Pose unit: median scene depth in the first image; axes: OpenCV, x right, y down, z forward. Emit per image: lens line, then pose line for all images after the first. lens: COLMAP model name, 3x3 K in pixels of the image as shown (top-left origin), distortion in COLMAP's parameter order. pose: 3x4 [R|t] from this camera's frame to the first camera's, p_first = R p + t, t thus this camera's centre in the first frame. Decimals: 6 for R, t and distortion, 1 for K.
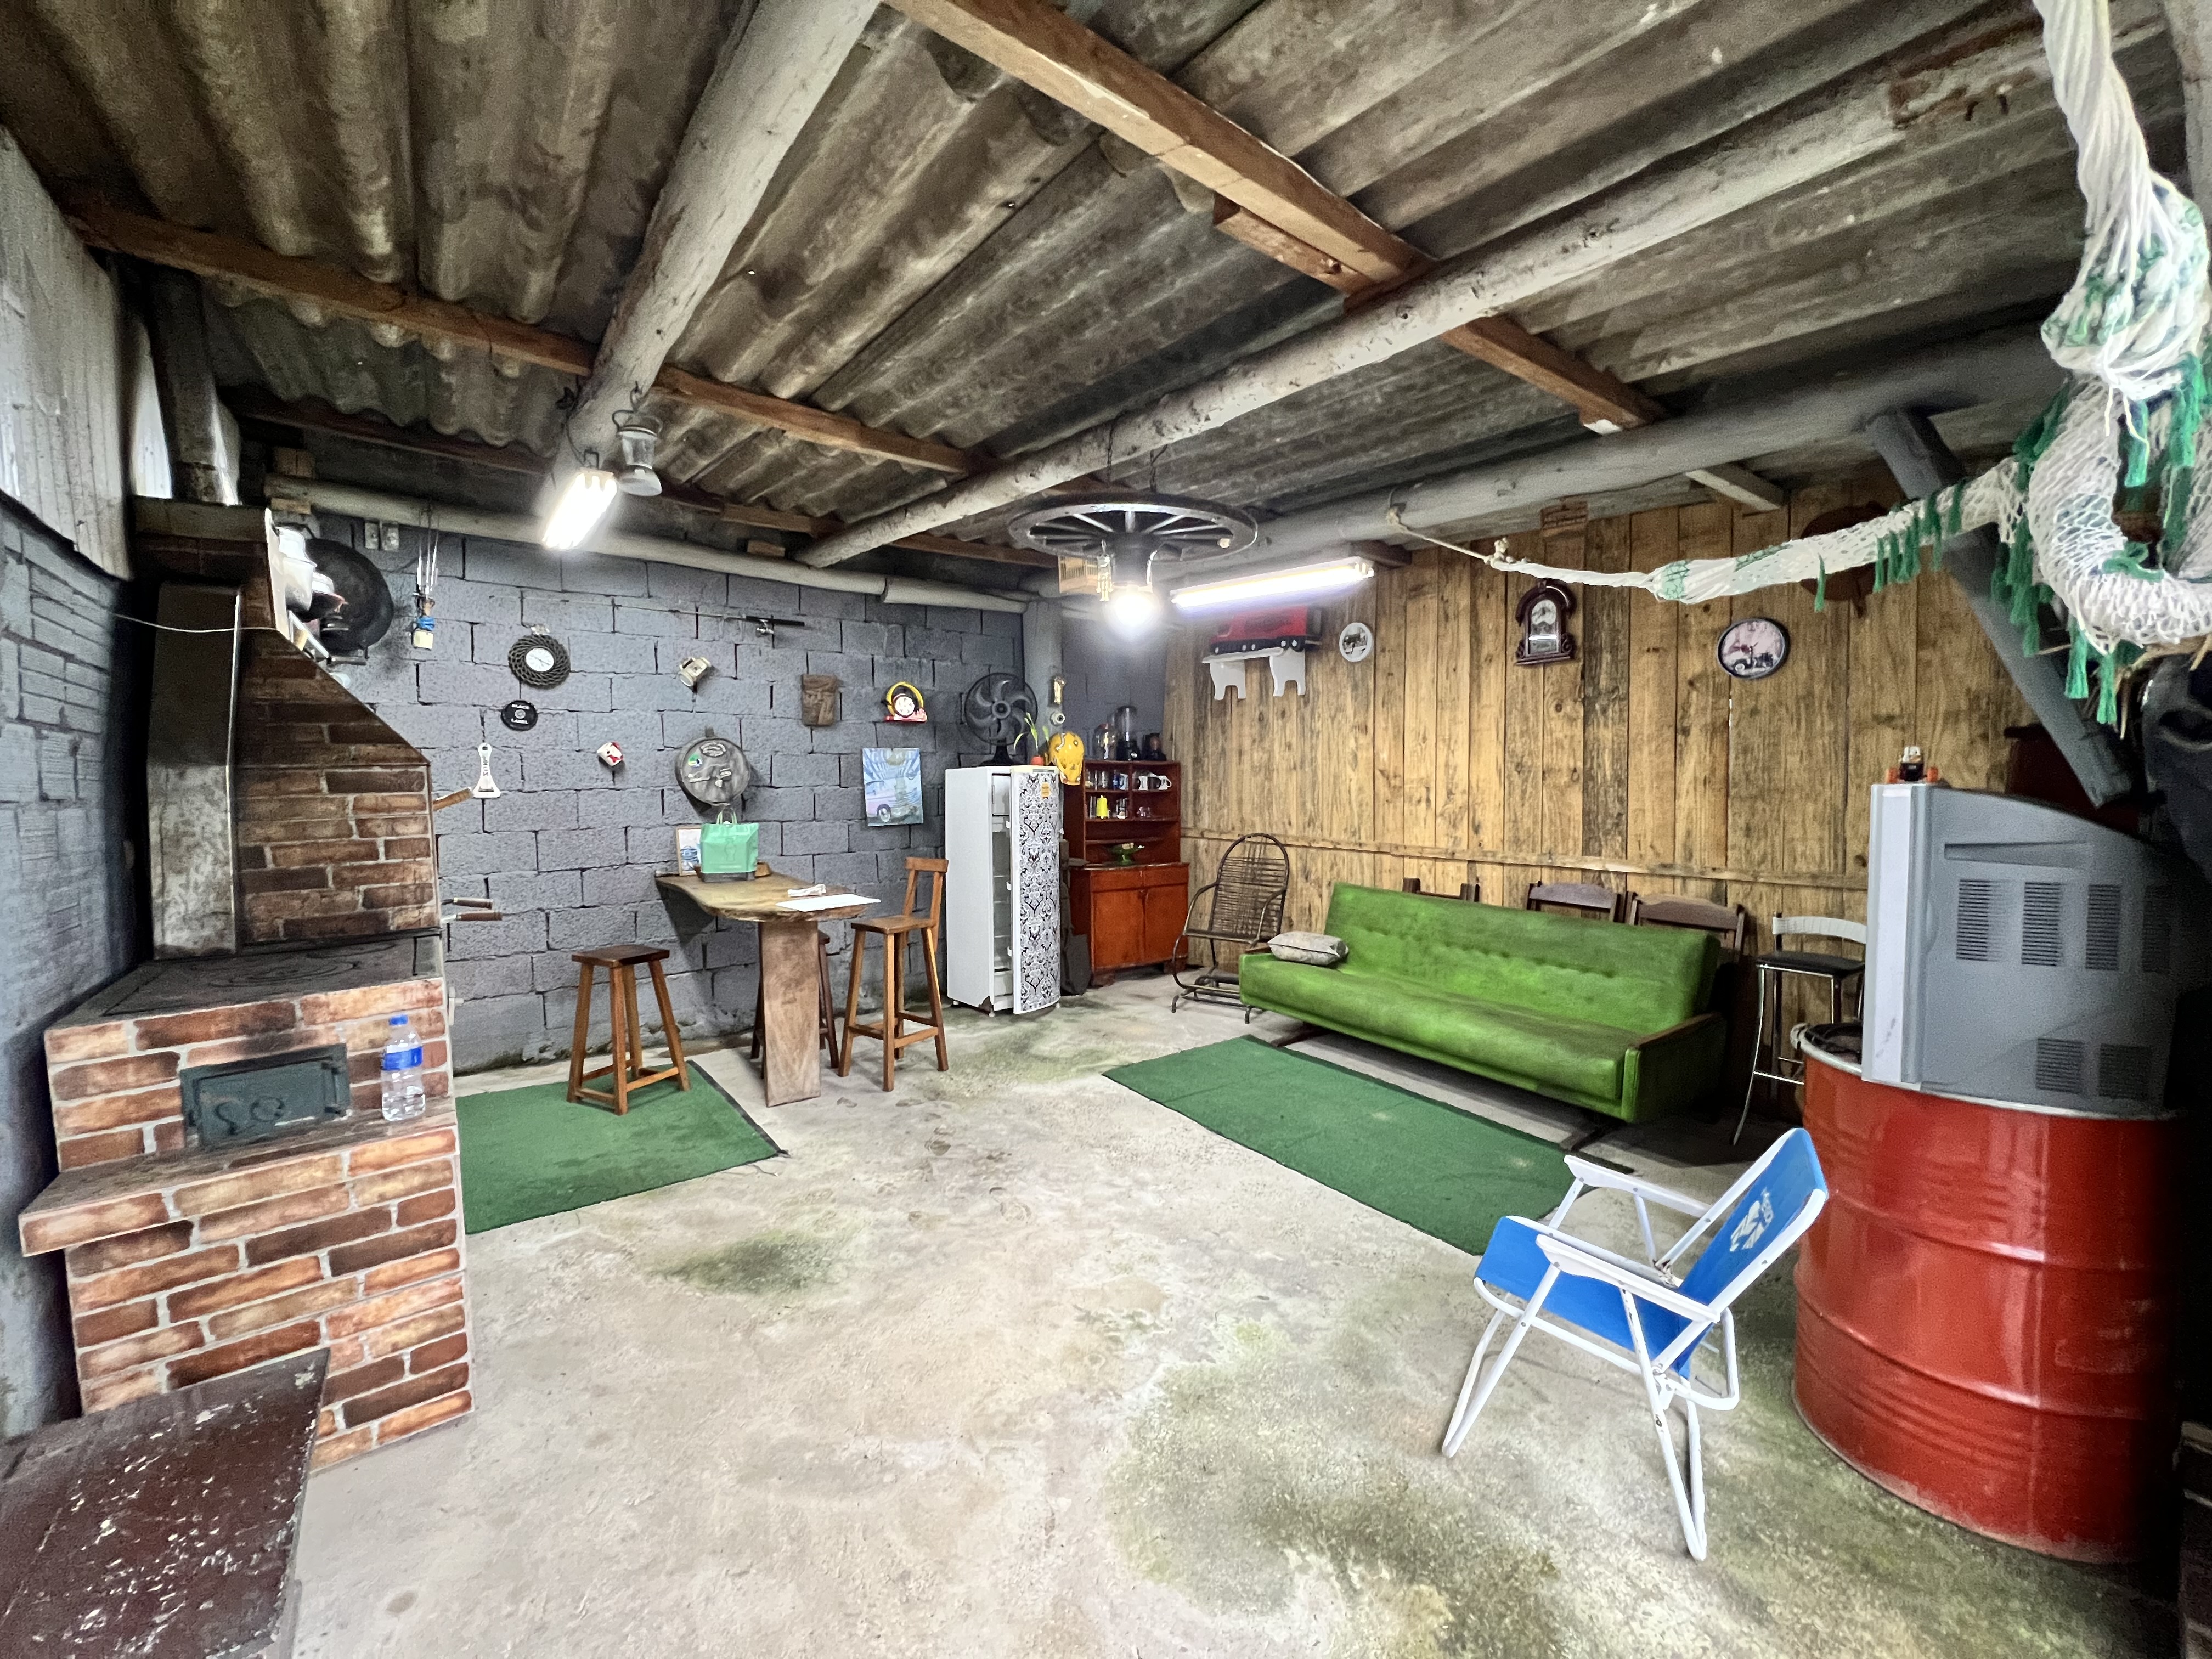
lens RADIAL K [[886.4, 0, 1107.2], [0, 886.4, 817.4], [0, 0, 1]] dist [-0.001407, -0.000405]
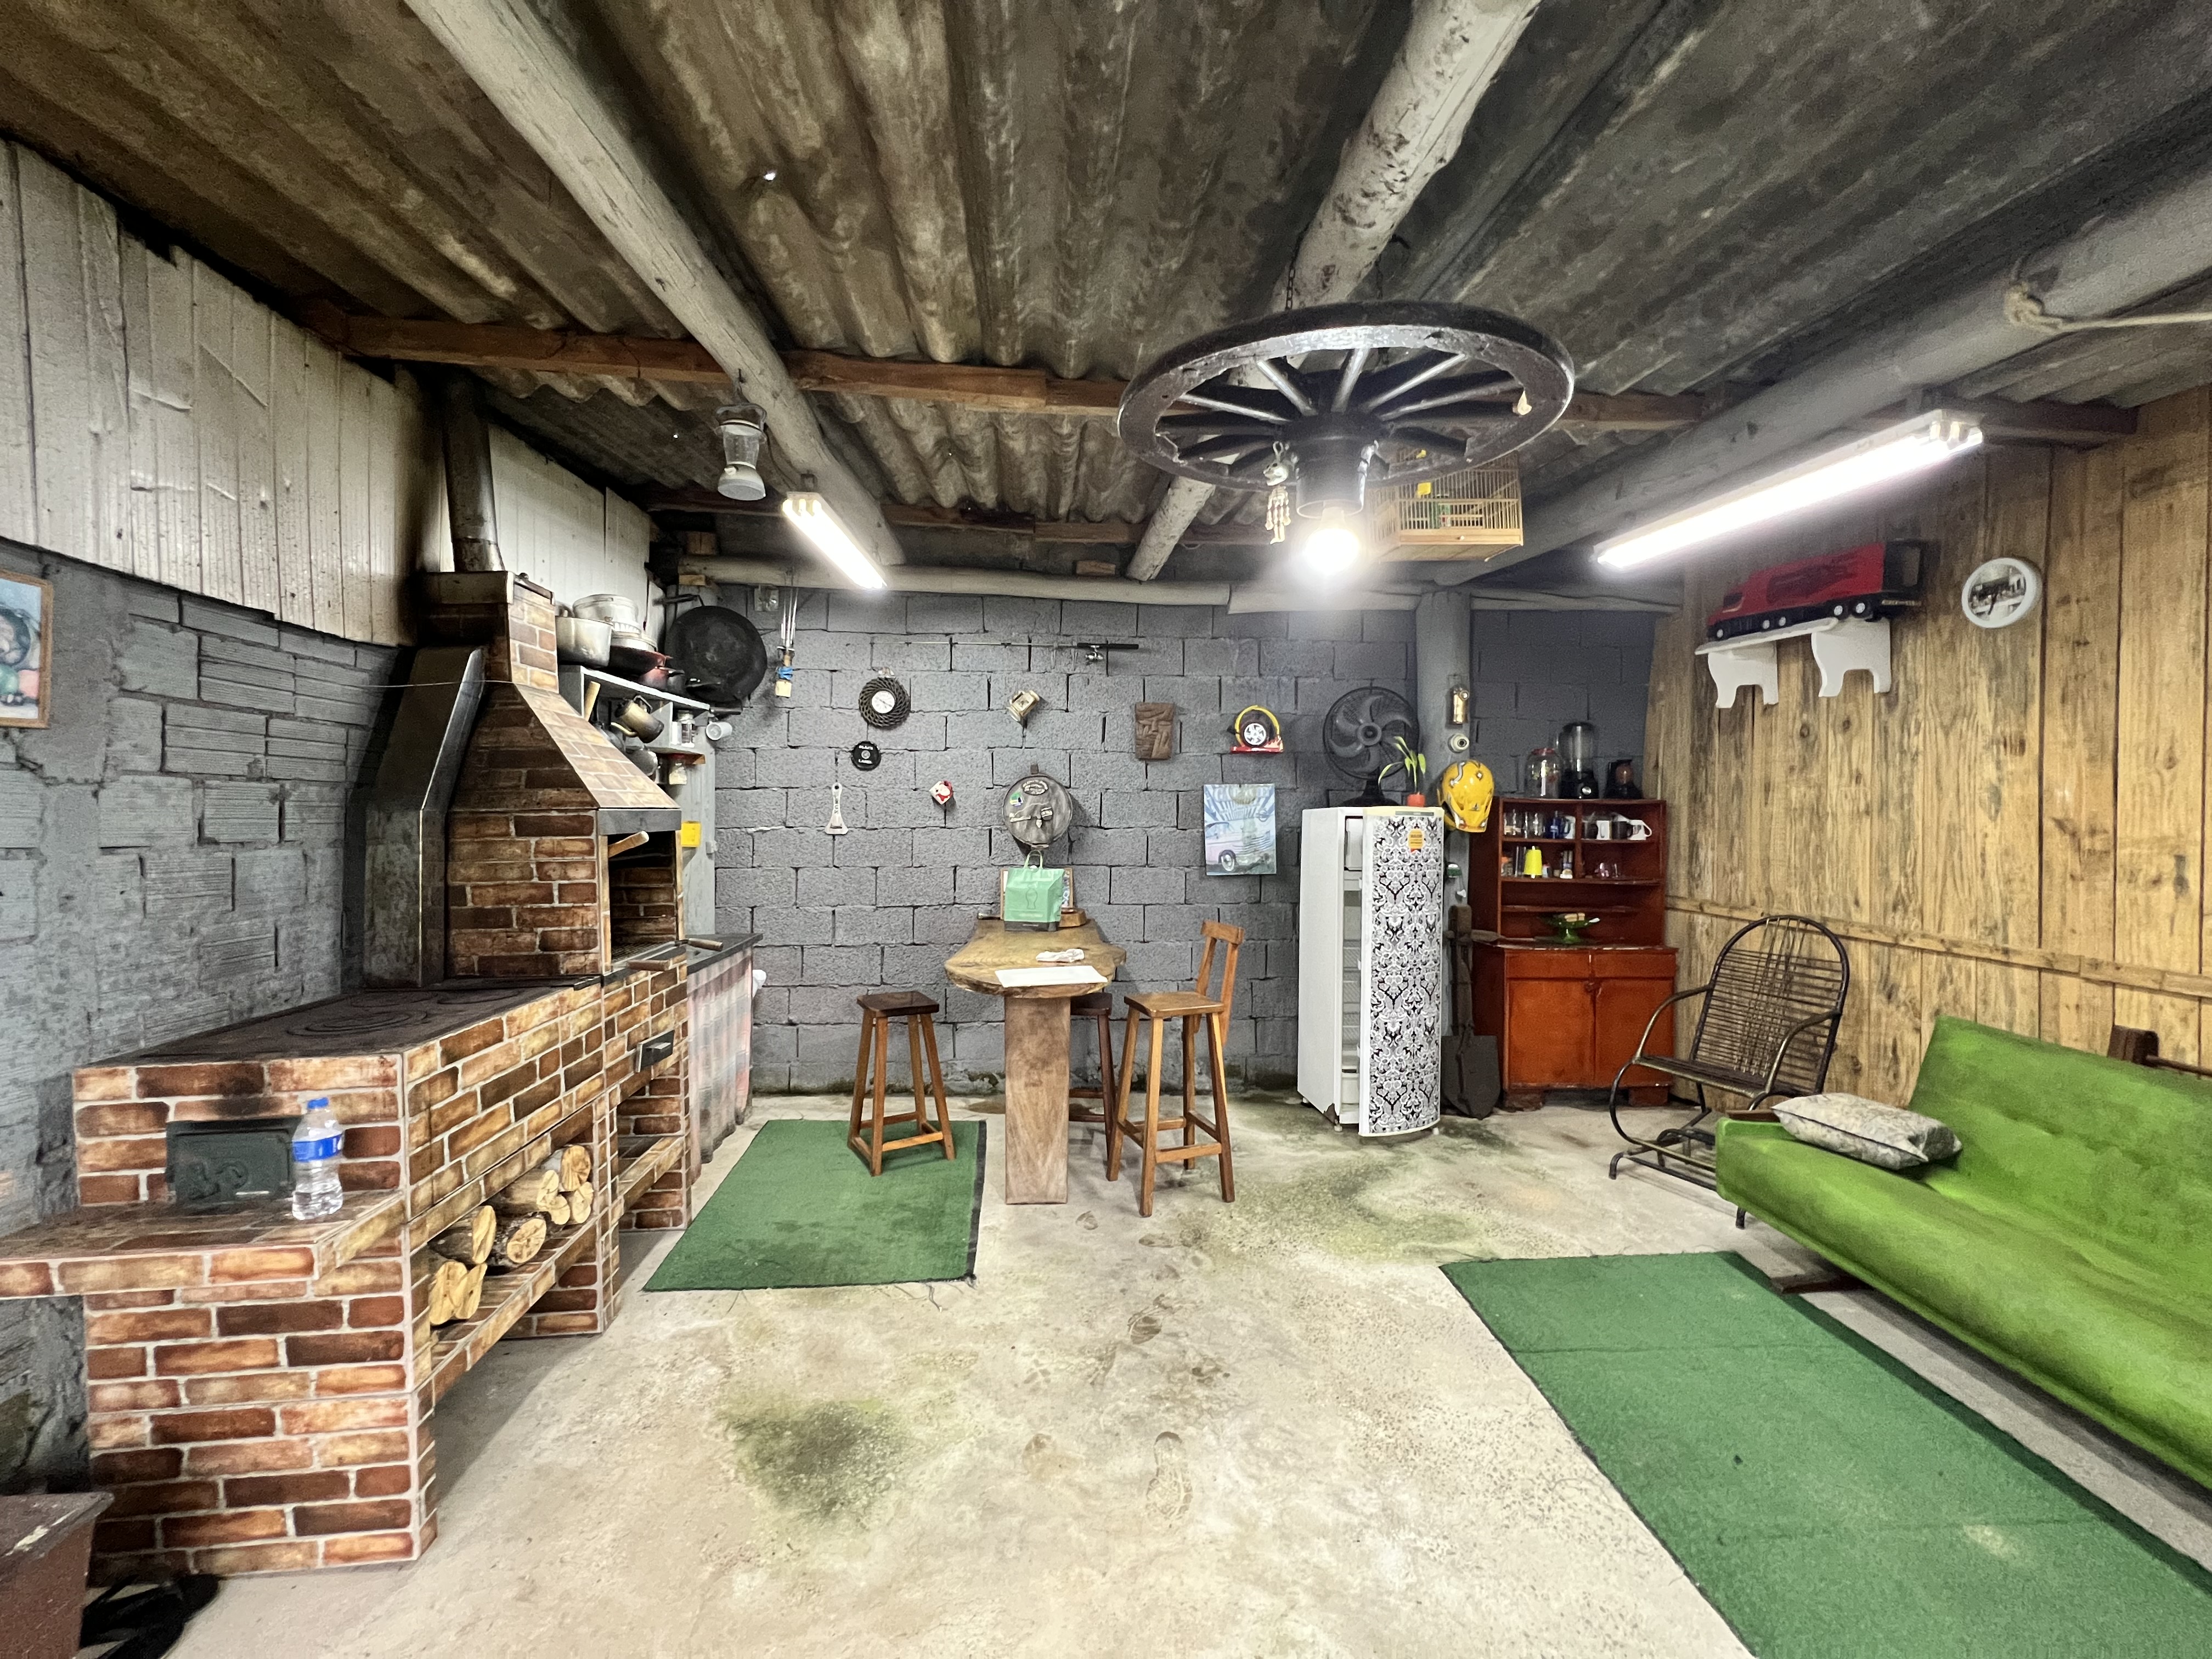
lens RADIAL K [[886.4, 0, 1108.6], [0, 886.4, 818.9], [0, 0, 1]] dist [-0.001407, -0.000405]
pose [[0.838824, 0.016054, -0.544165, 0.157594], [-0.034454, 0.999127, -0.023635, -0.028556], [0.543311, 0.038574, 0.838645, 0.308792]]
